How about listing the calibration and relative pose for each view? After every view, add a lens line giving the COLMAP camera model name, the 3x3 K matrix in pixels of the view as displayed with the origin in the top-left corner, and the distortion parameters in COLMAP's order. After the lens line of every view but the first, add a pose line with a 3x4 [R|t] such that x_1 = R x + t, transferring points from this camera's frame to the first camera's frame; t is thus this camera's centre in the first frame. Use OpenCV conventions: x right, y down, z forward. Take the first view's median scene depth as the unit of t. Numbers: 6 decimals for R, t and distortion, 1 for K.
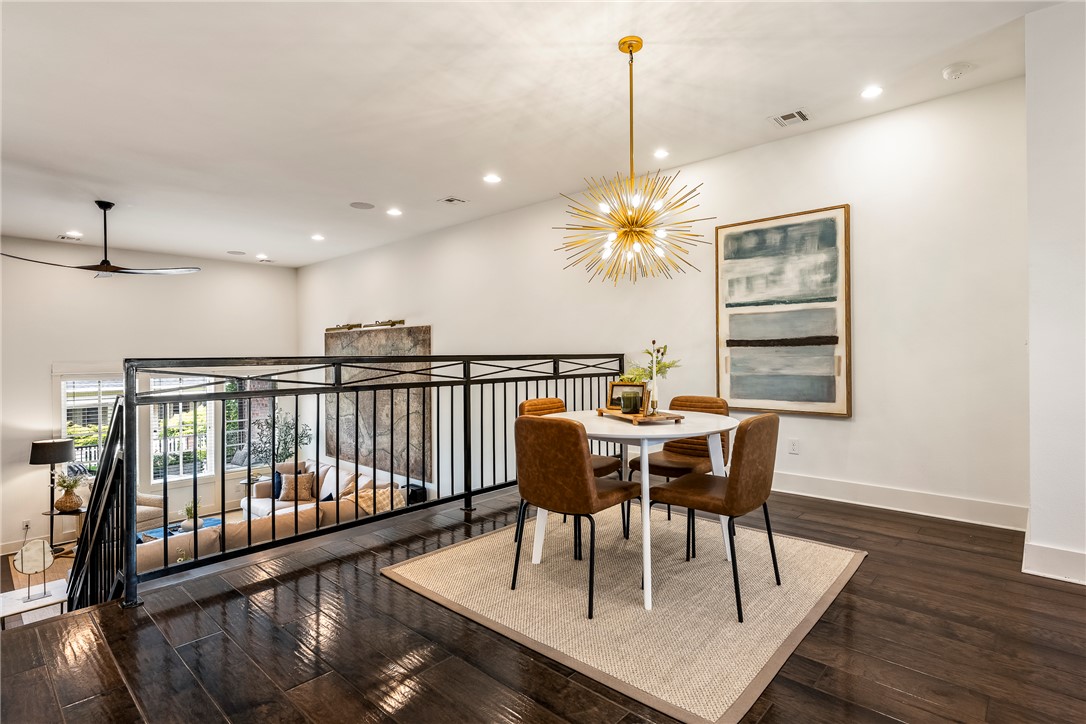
lens RADIAL K [[537.6, 0, 575.5], [0, 537.6, 353.1], [0, 0, 1]] dist [-0.000260, -0.000002]
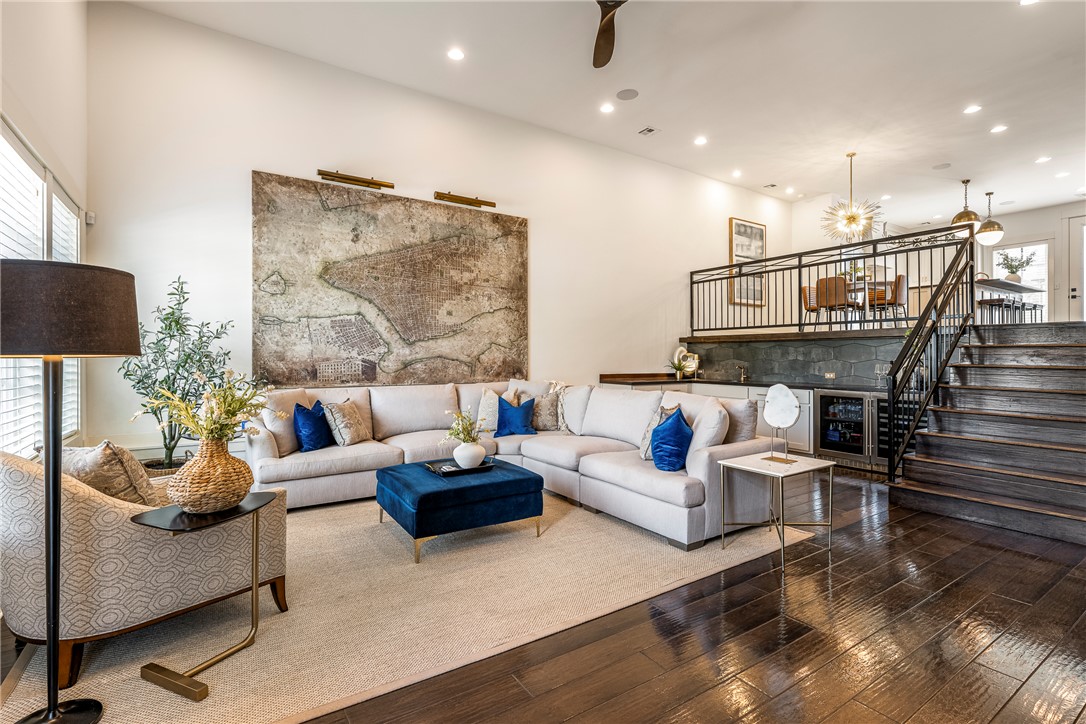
lens RADIAL K [[507.2, 0, 543.6], [0, 507.2, 355.6], [0, 0, 1]] dist [-0.000845, 0.000019]
pose [[0.261140, 0.011637, 0.965231, -1.980270], [-0.003211, 0.999932, -0.011186, 0.355893], [-0.965295, -0.000178, 0.261160, 1.277545]]
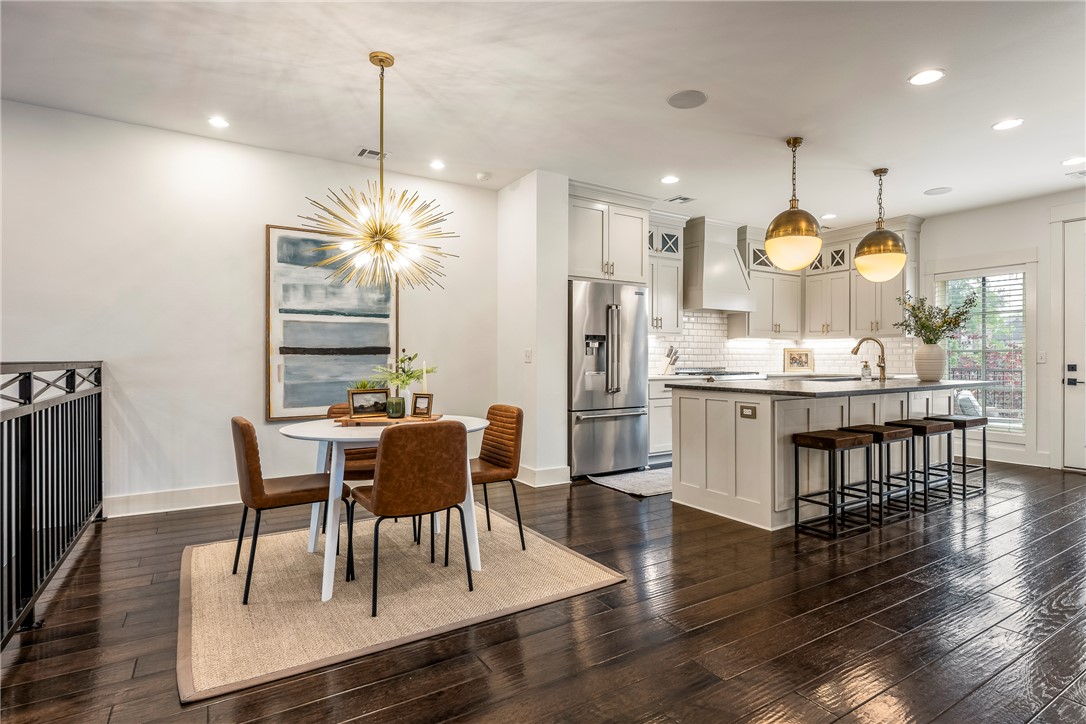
lens RADIAL K [[568.5, 0, 573.9], [0, 568.5, 358.2], [0, 0, 1]] dist [-0.004666, -0.000837]
pose [[0.261833, 0.011210, 0.965048, -0.583873], [-0.003936, 0.999937, -0.010547, 0.004186], [-0.965105, -0.001037, 0.261861, 0.251435]]
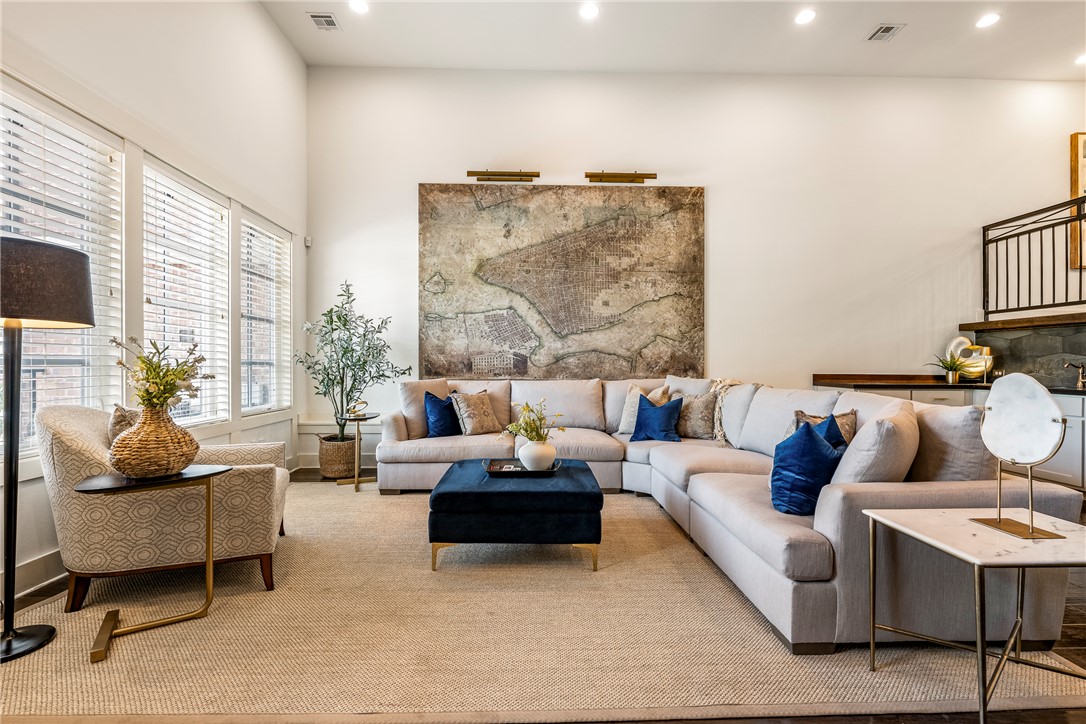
lens RADIAL K [[479.6, 0, 539.7], [0, 479.6, 365.3], [0, 0, 1]] dist [-0.001759, 0.000109]
pose [[0.731060, 0.009565, 0.682247, -1.641587], [-0.009406, 0.999948, -0.003941, 0.388505], [-0.682249, -0.003536, 0.731112, 1.112210]]
